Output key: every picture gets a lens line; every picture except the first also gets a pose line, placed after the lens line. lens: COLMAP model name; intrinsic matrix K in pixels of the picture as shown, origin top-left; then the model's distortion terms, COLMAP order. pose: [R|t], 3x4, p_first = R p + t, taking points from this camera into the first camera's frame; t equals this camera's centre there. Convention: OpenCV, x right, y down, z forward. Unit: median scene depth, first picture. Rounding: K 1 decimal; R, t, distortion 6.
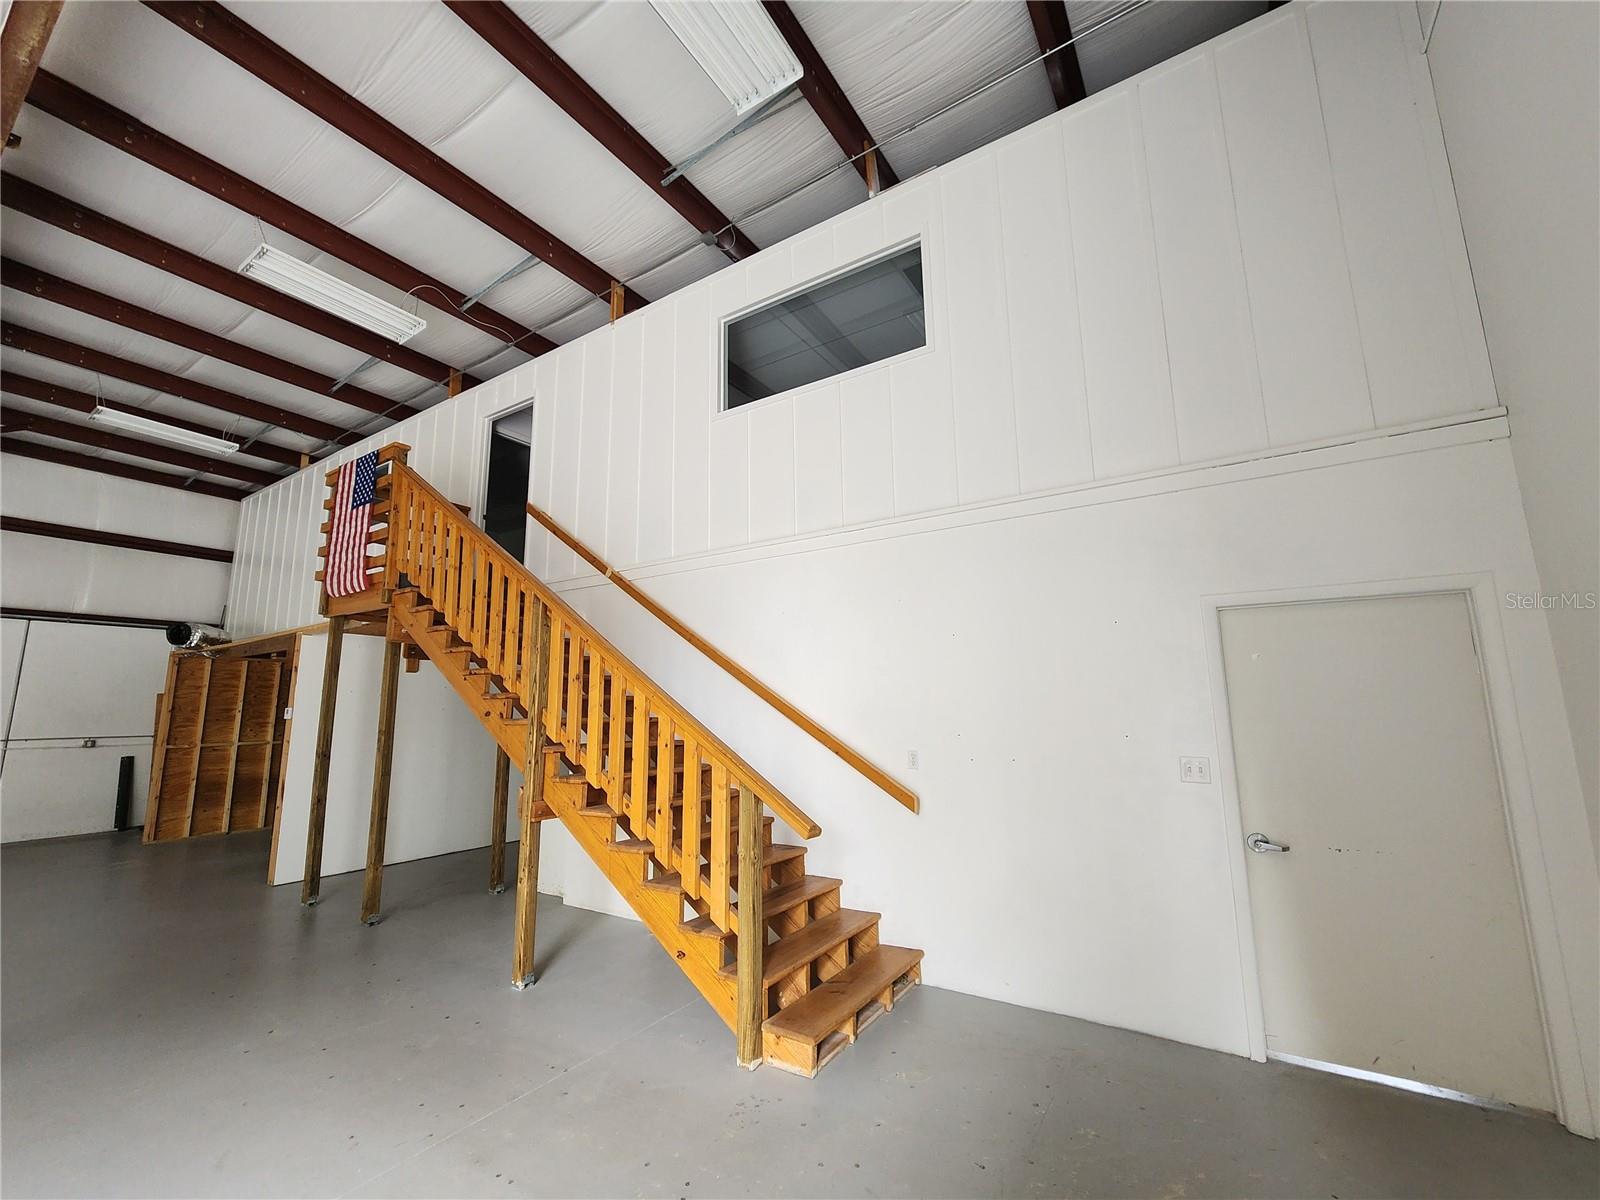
lens RADIAL K [[658.3, 0, 797.2], [0, 658.3, 603.3], [0, 0, 1]] dist [0.002518, -0.001126]
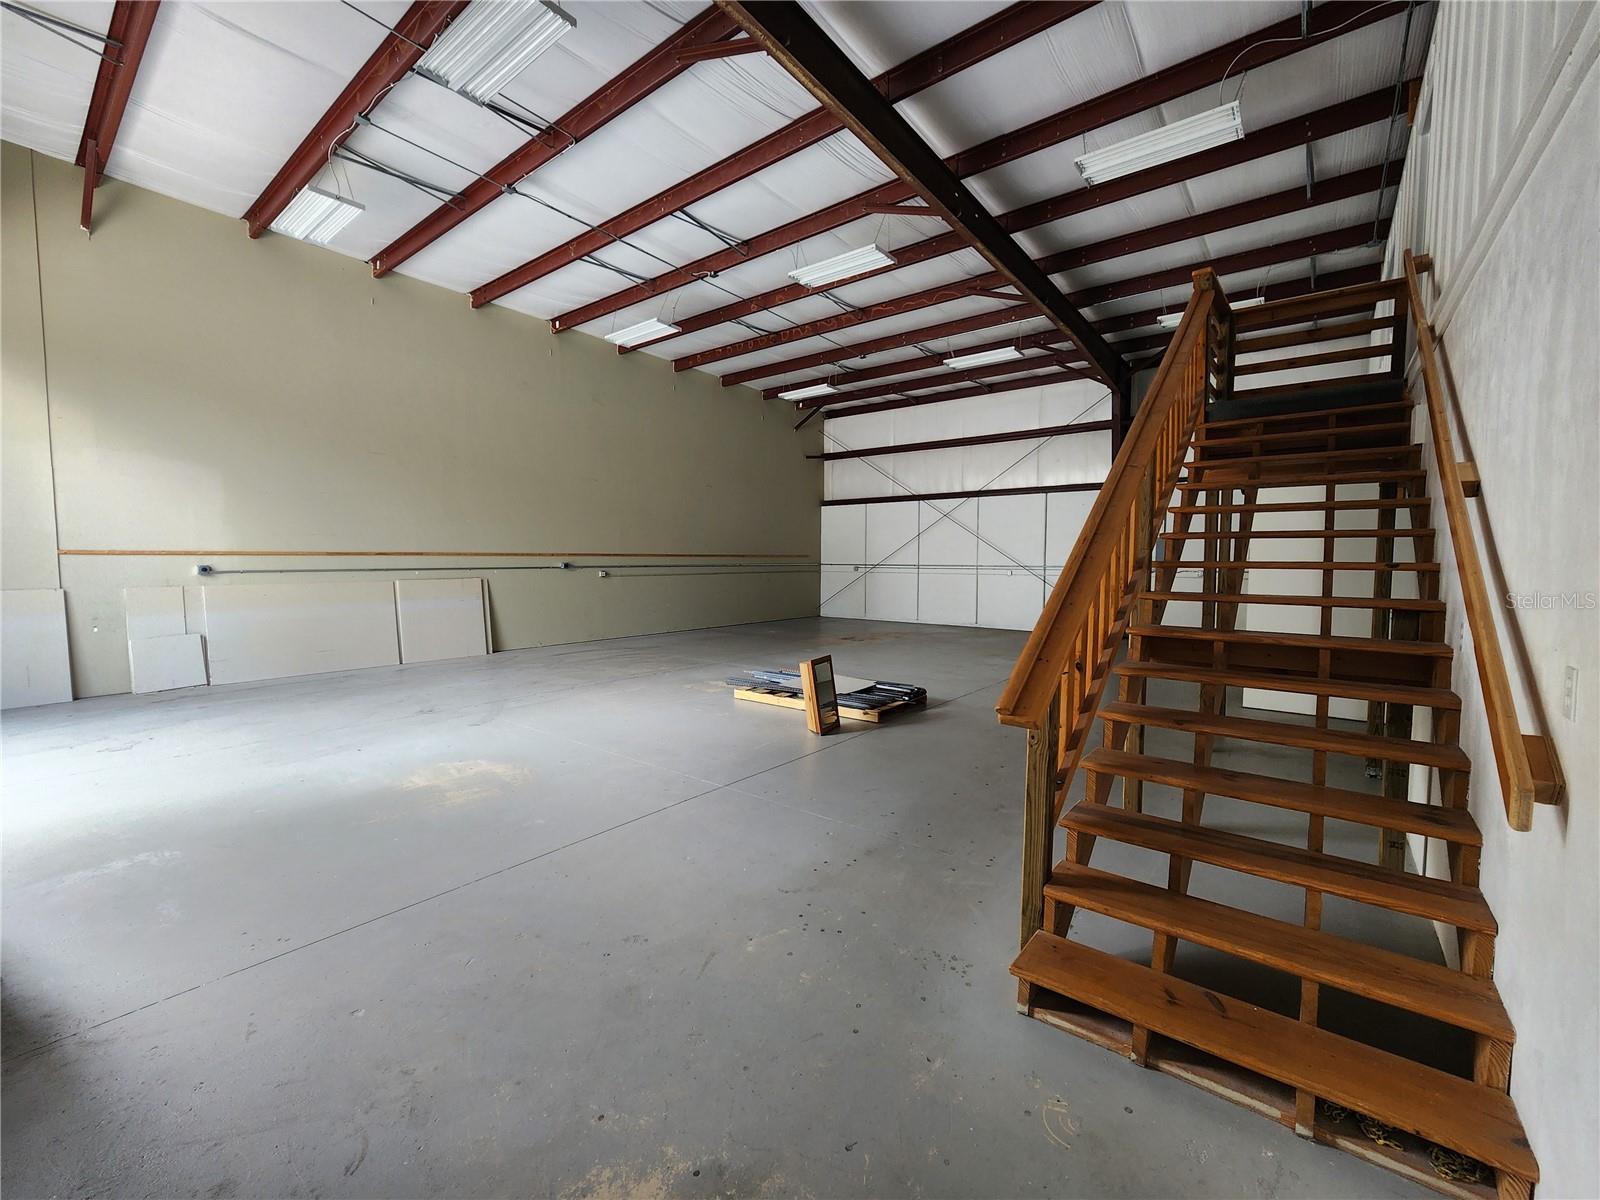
lens RADIAL K [[658.3, 0, 804.0], [0, 658.3, 604.4], [0, 0, 1]] dist [0.002518, -0.001126]
pose [[-0.092041, 0.080739, -0.992477, 0.328602], [0.163020, 0.984481, 0.064970, 0.056892], [0.982320, -0.155814, -0.103775, 0.369084]]
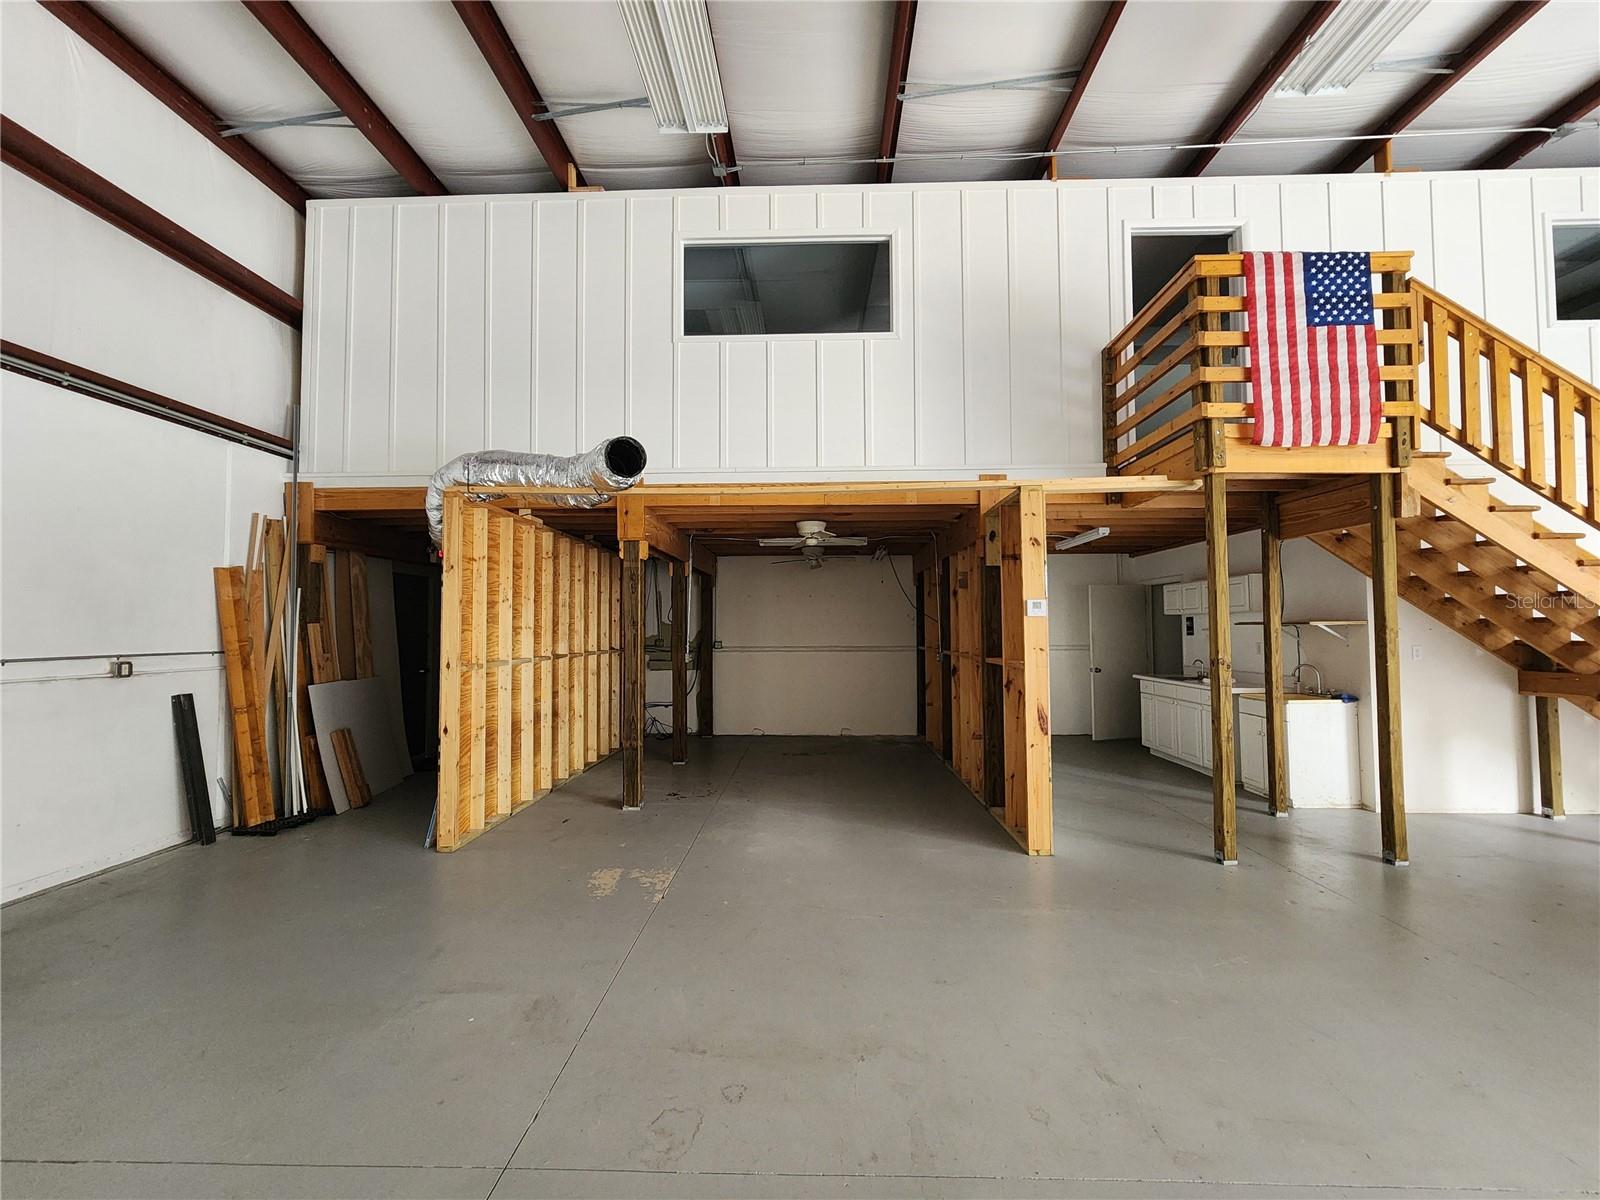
lens RADIAL K [[658.3, 0, 797.5], [0, 658.3, 599.1], [0, 0, 1]] dist [0.002518, -0.001126]
pose [[0.856596, 0.029837, 0.515125, -1.229744], [-0.090140, 0.991628, 0.092456, 0.110131], [-0.508054, -0.125631, 0.852114, 0.516695]]
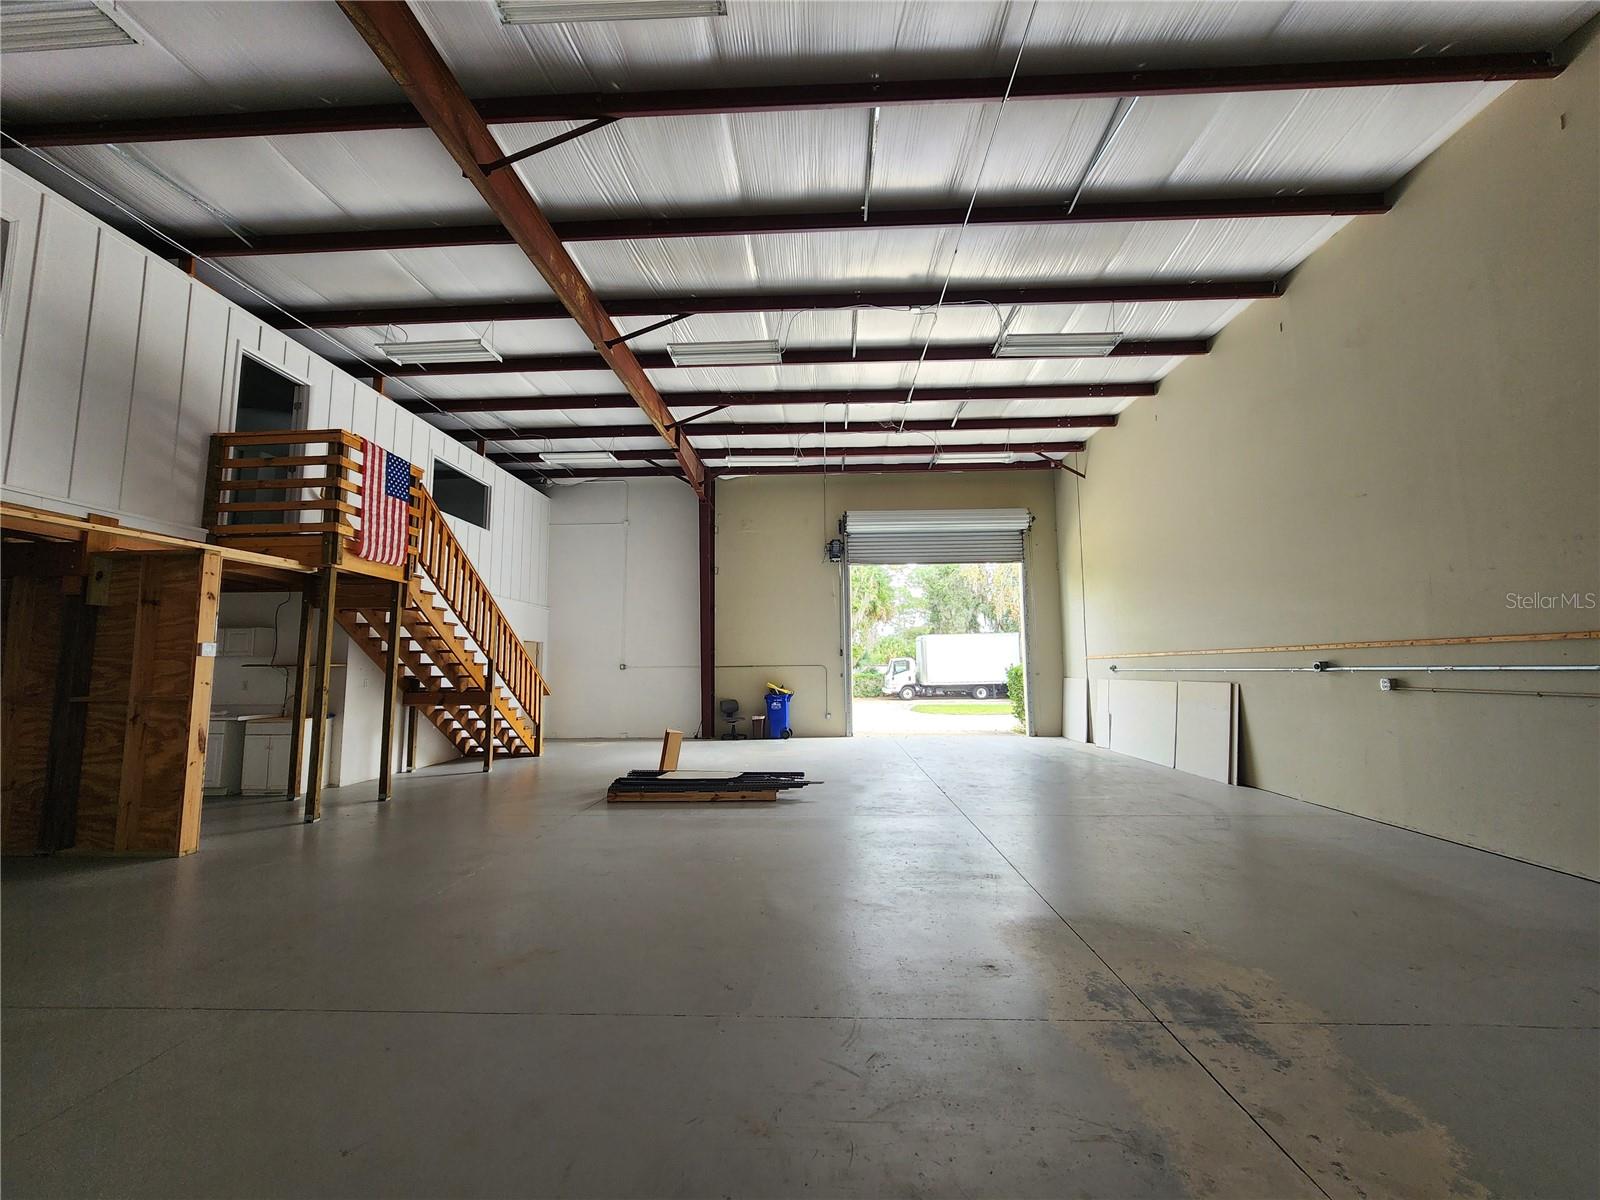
lens RADIAL K [[658.3, 0, 800.0], [0, 658.3, 601.6], [0, 0, 1]] dist [0.002518, -0.001126]
pose [[-0.507828, 0.102795, 0.855304, -1.726369], [-0.129831, 0.972382, -0.193952, 0.159928], [-0.851619, -0.209540, -0.480456, 0.722949]]
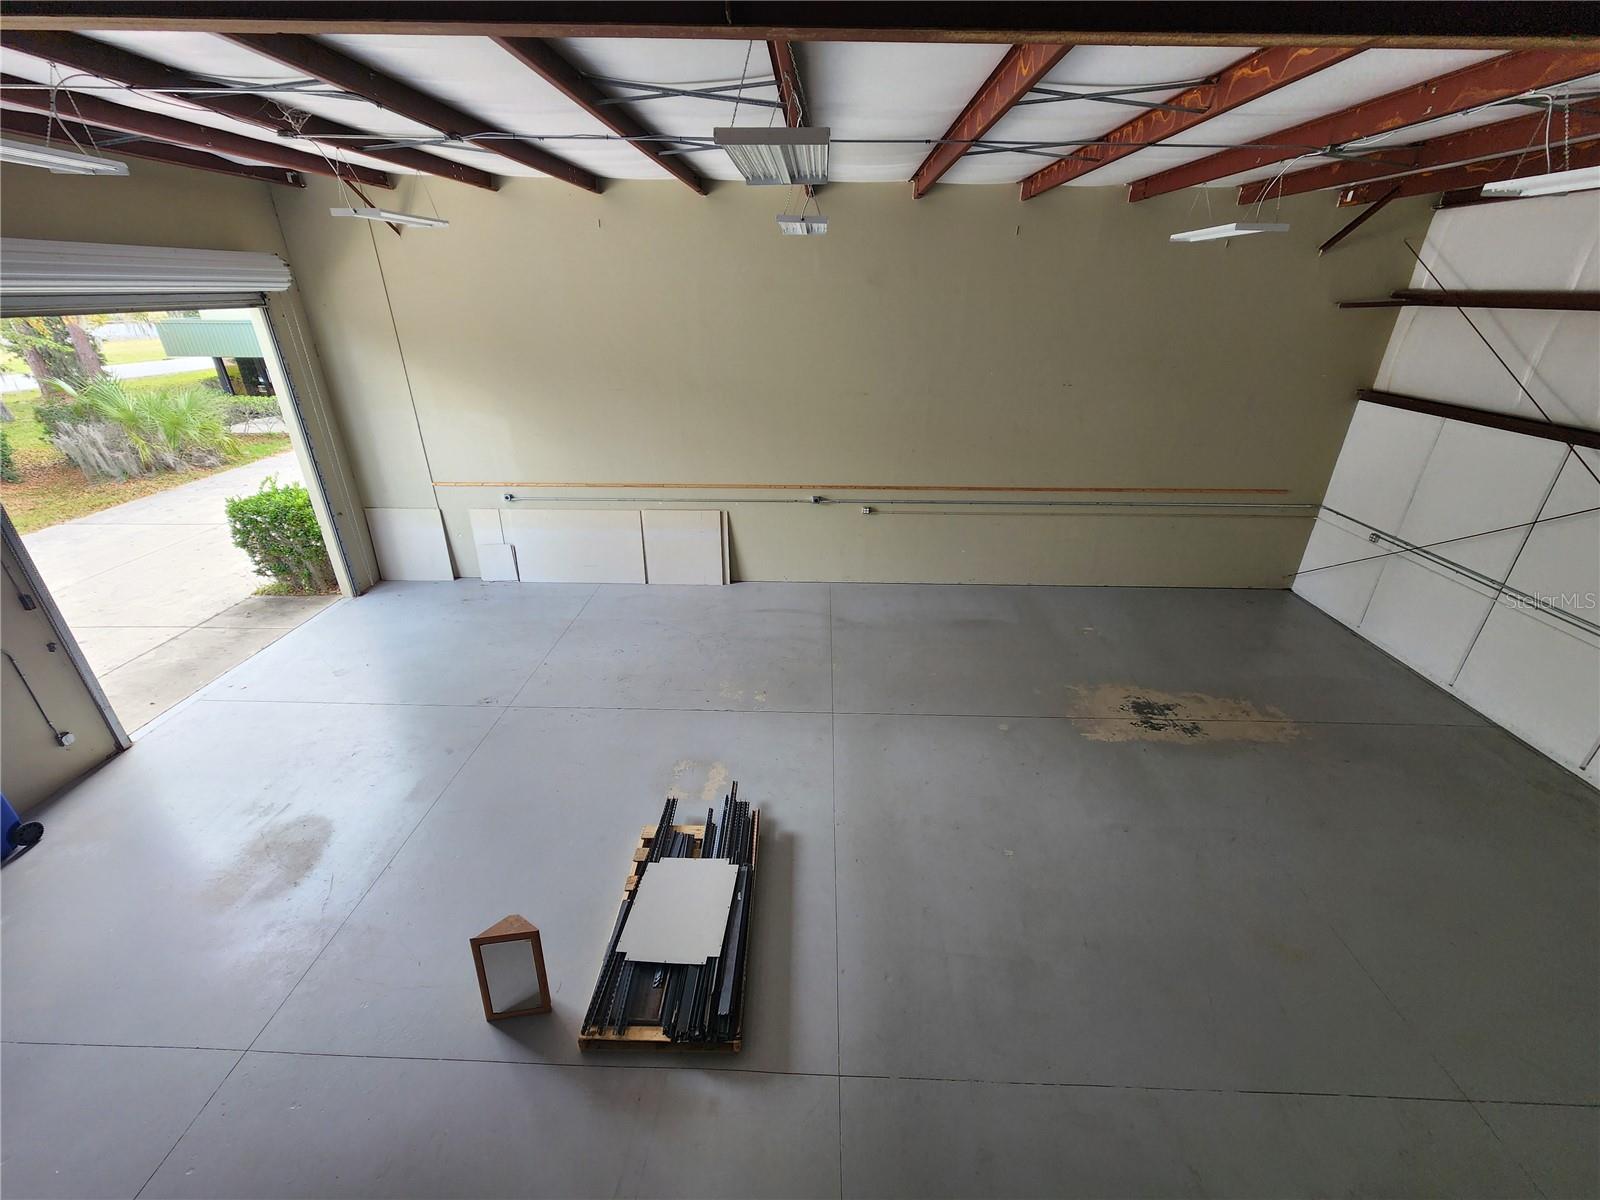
lens RADIAL K [[658.3, 0, 798.7], [0, 658.3, 599.6], [0, 0, 1]] dist [0.002518, -0.001126]
pose [[-0.857973, 0.229986, -0.459335, -0.537255], [0.094661, 0.949650, 0.298670, -0.258692], [0.504897, 0.212770, -0.836545, 0.857028]]
